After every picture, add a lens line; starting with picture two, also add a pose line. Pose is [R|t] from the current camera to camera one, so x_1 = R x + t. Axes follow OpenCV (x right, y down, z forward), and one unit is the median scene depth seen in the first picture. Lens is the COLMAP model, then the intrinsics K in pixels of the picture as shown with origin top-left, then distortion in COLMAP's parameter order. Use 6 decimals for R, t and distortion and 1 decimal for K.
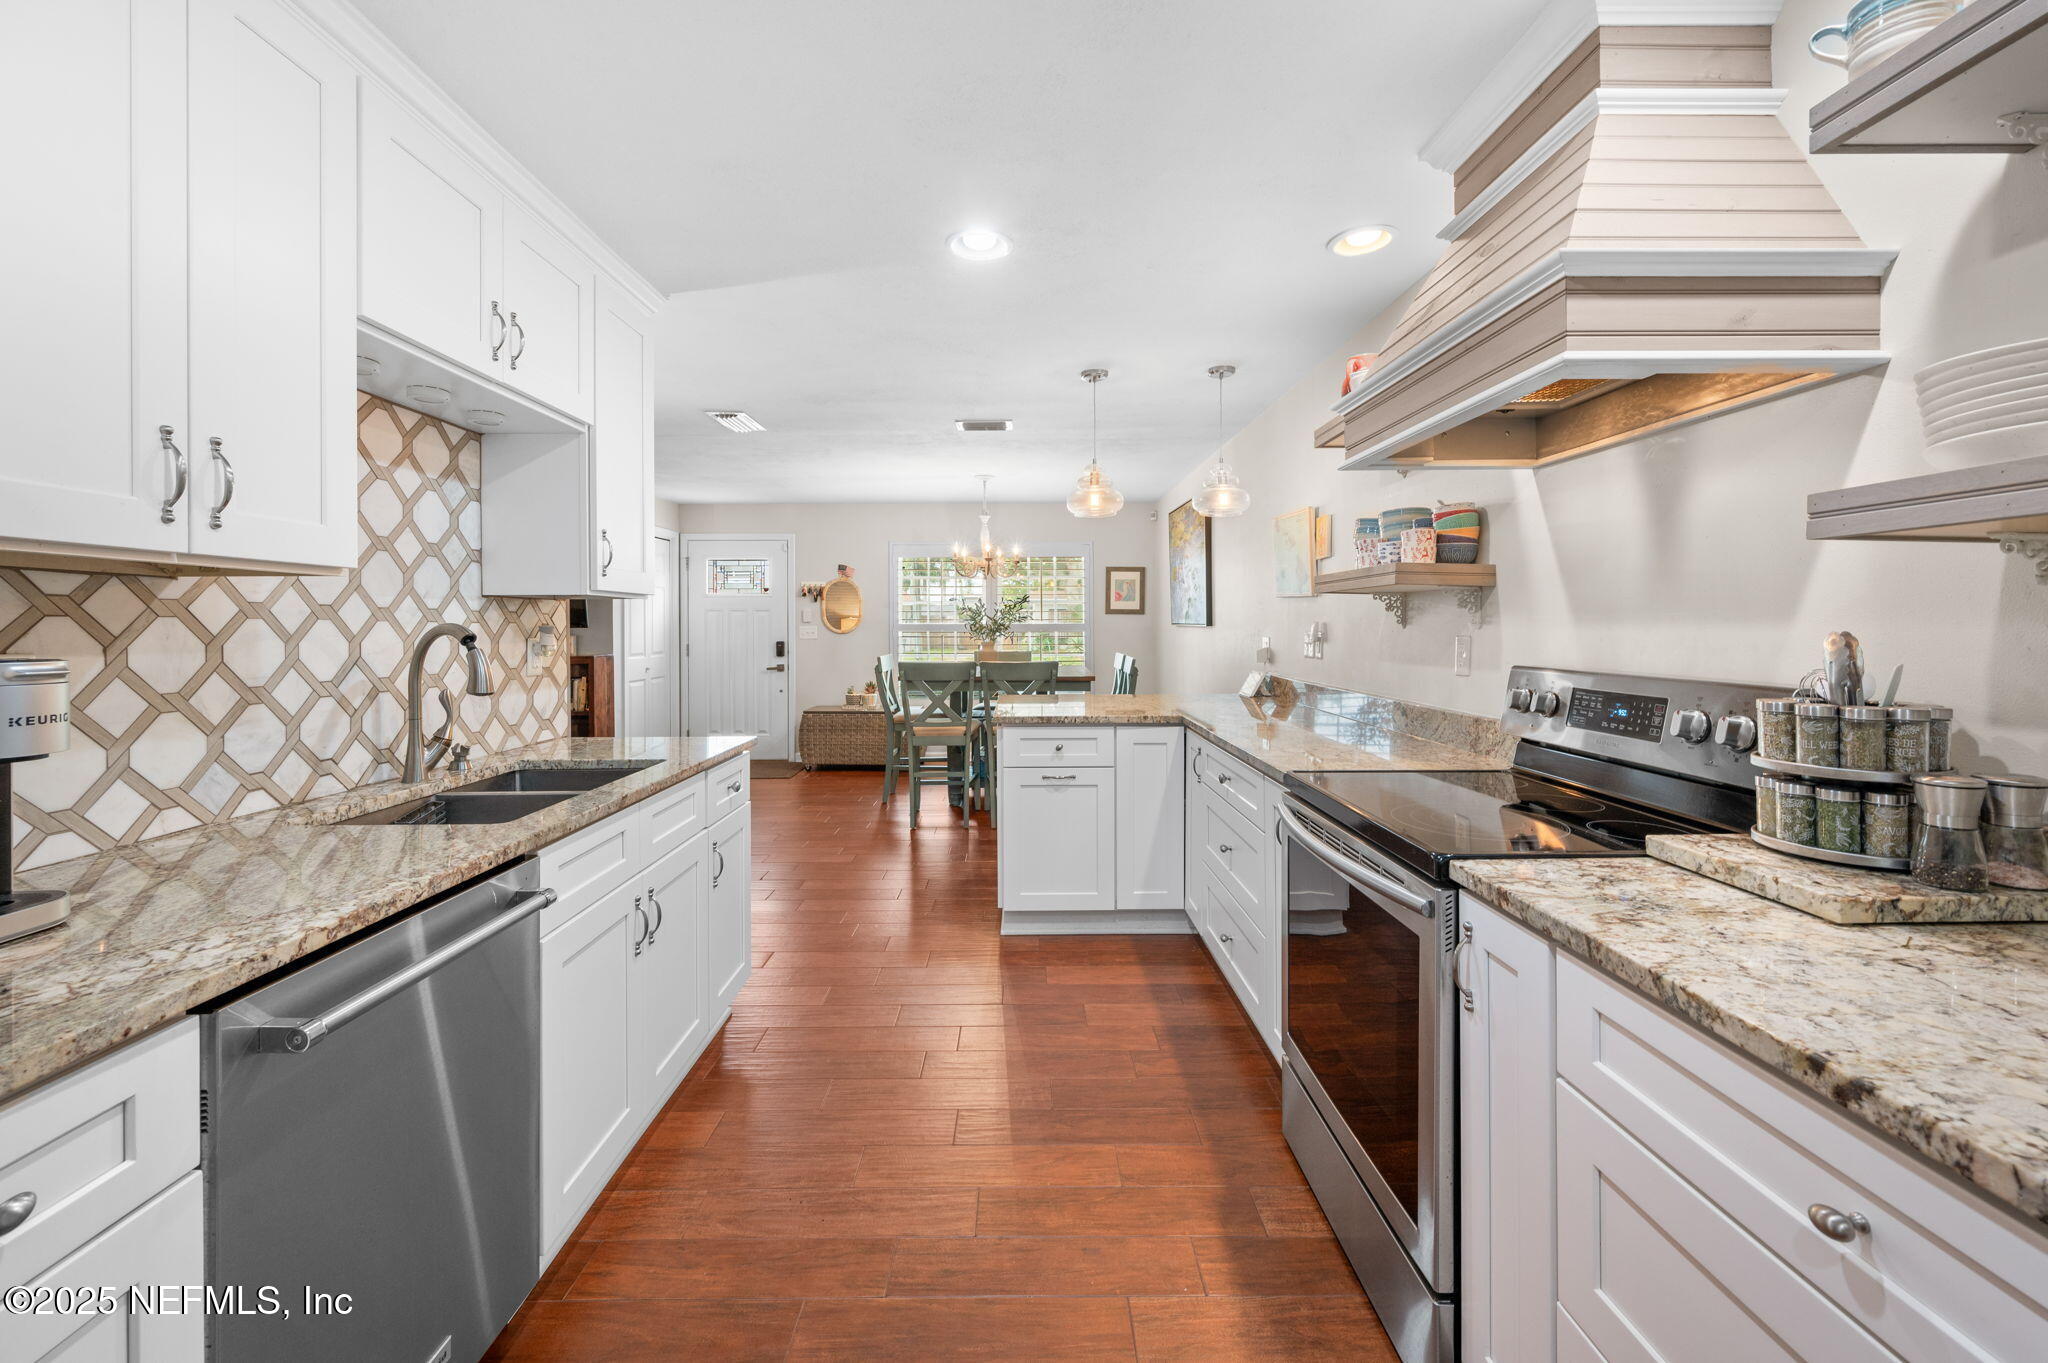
lens RADIAL K [[827.9, 0, 1029.3], [0, 827.9, 624.2], [0, 0, 1]] dist [-0.000175, -0.000007]
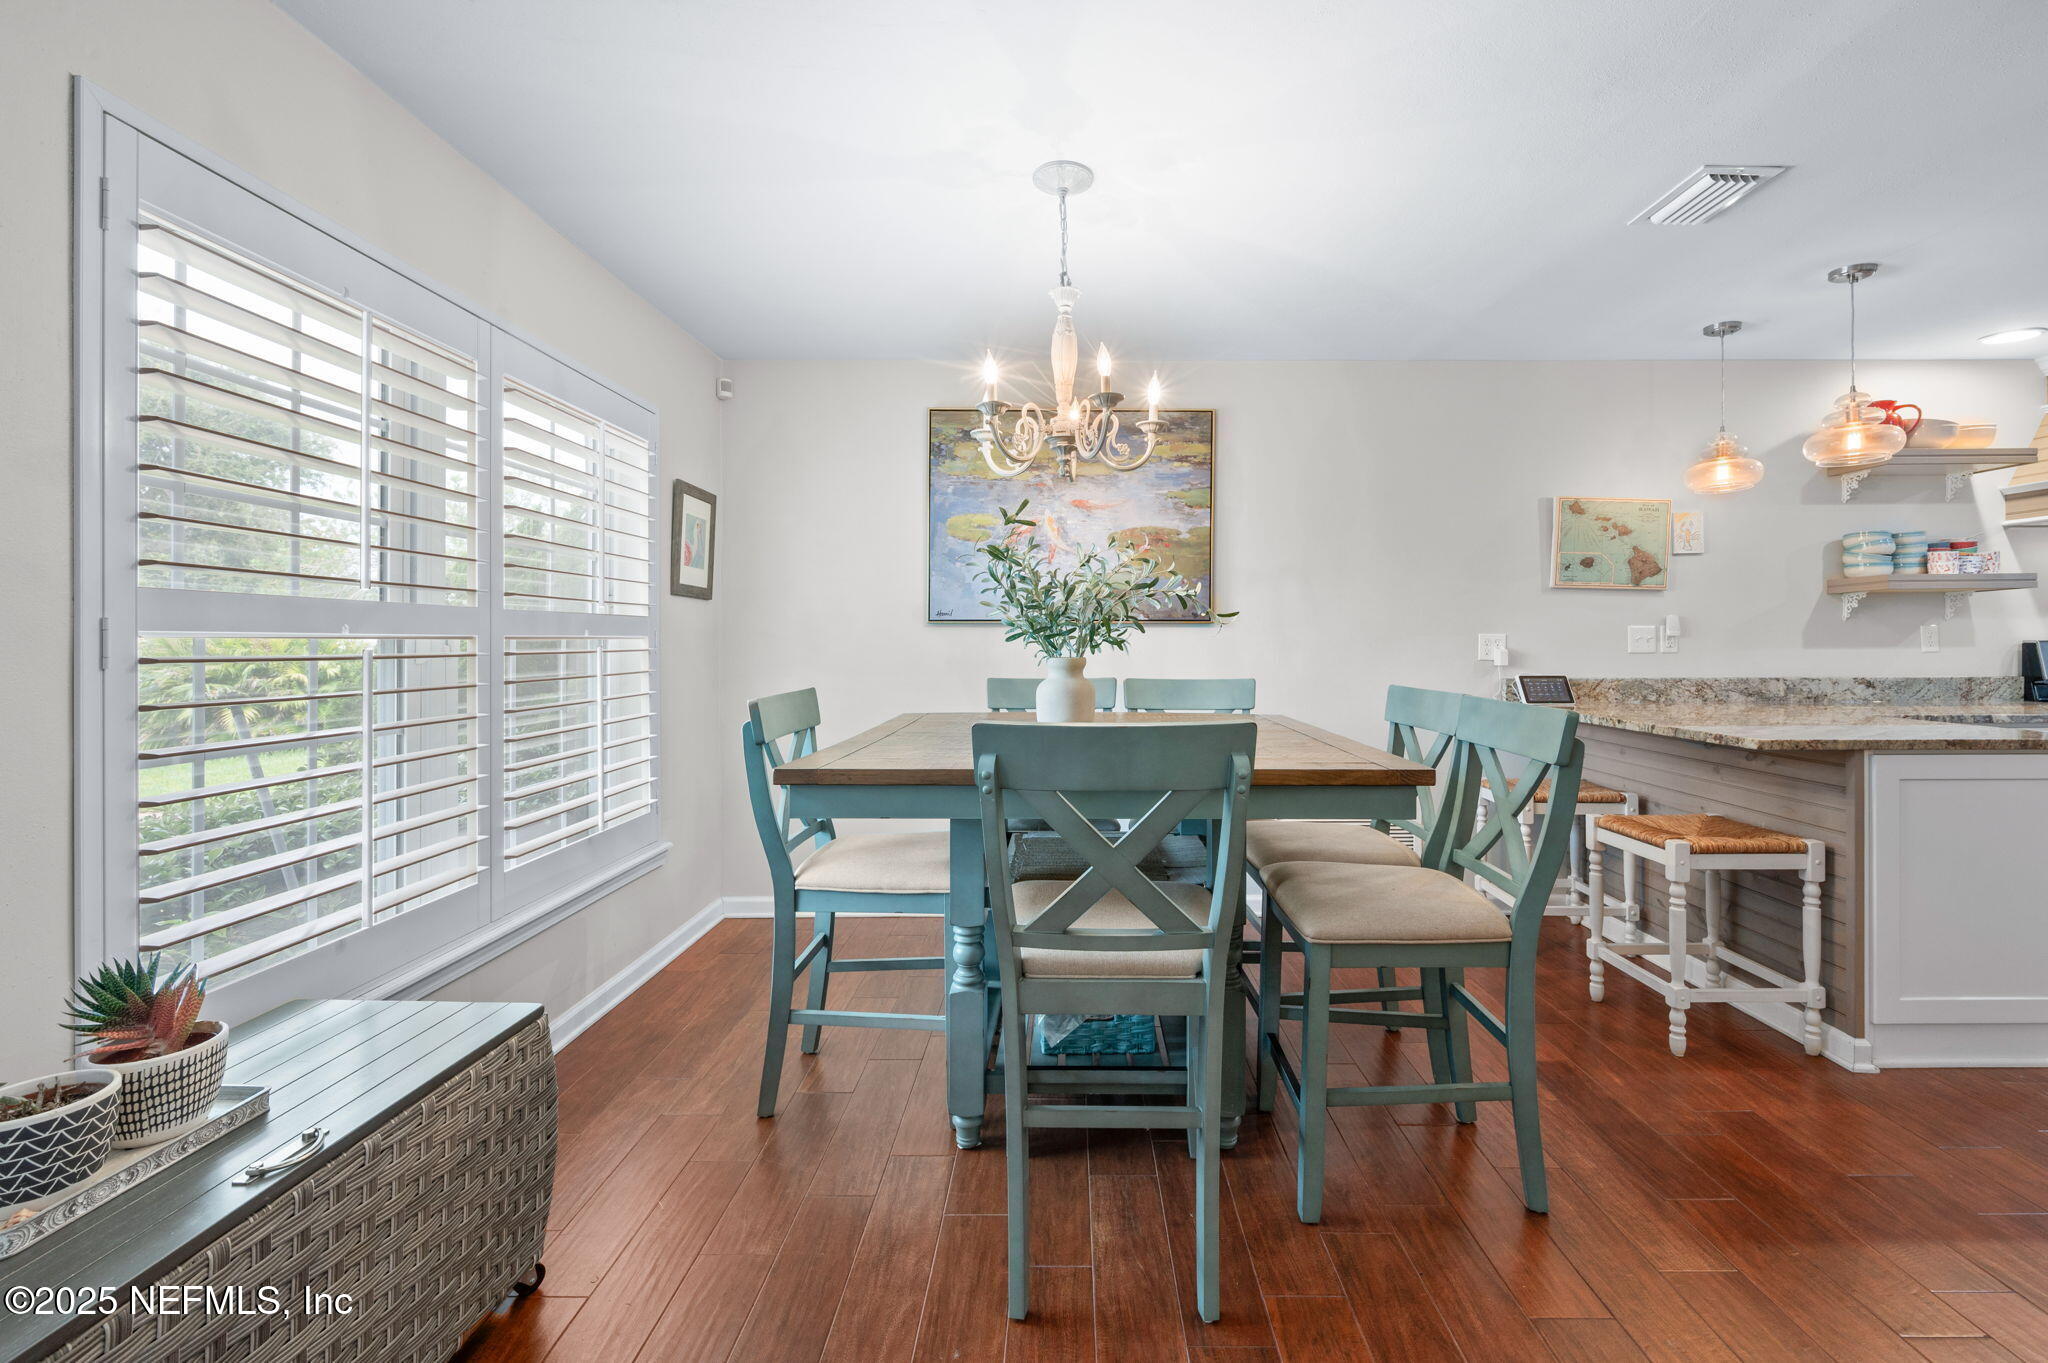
lens RADIAL K [[880.8, 0, 1062.6], [0, 880.8, 641.8], [0, 0, 1]] dist [-0.001444, 0.000152]
pose [[0.012633, -0.002828, 0.999916, -1.362626], [0.004641, 0.999985, 0.002770, 0.041839], [-0.999909, 0.004605, 0.012646, 3.258373]]
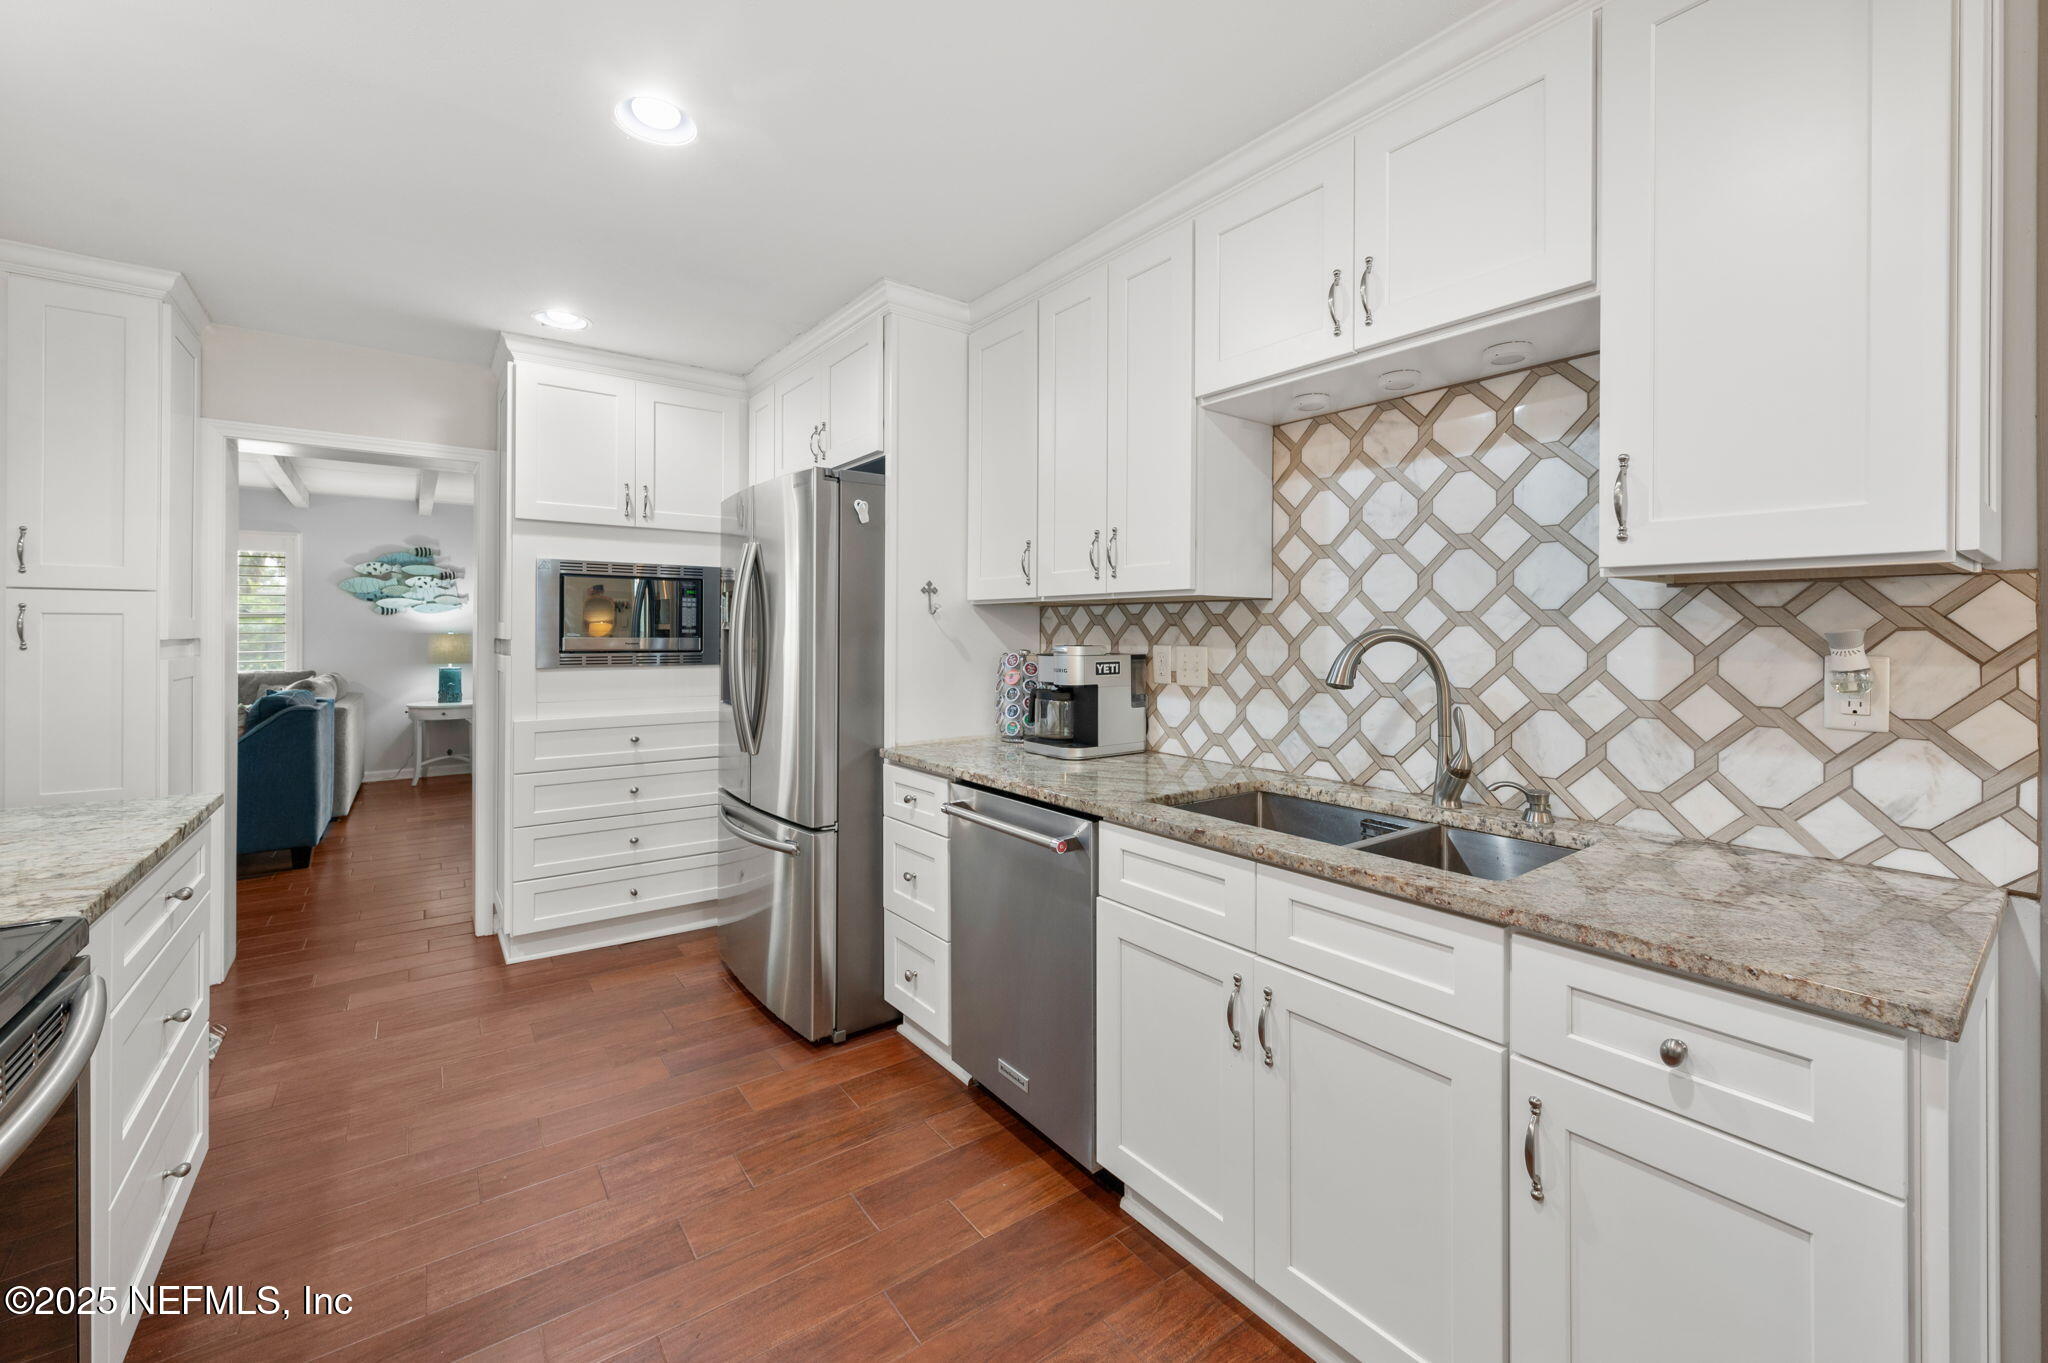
lens RADIAL K [[827.0, 0, 1036.1], [0, 827.0, 634.3], [0, 0, 1]] dist [-0.000113, 0.000209]
pose [[-0.806029, 0.002818, -0.591870, 0.146723], [0.001230, 0.999994, 0.003086, 0.001911], [0.591875, 0.001759, -0.806028, 1.524773]]
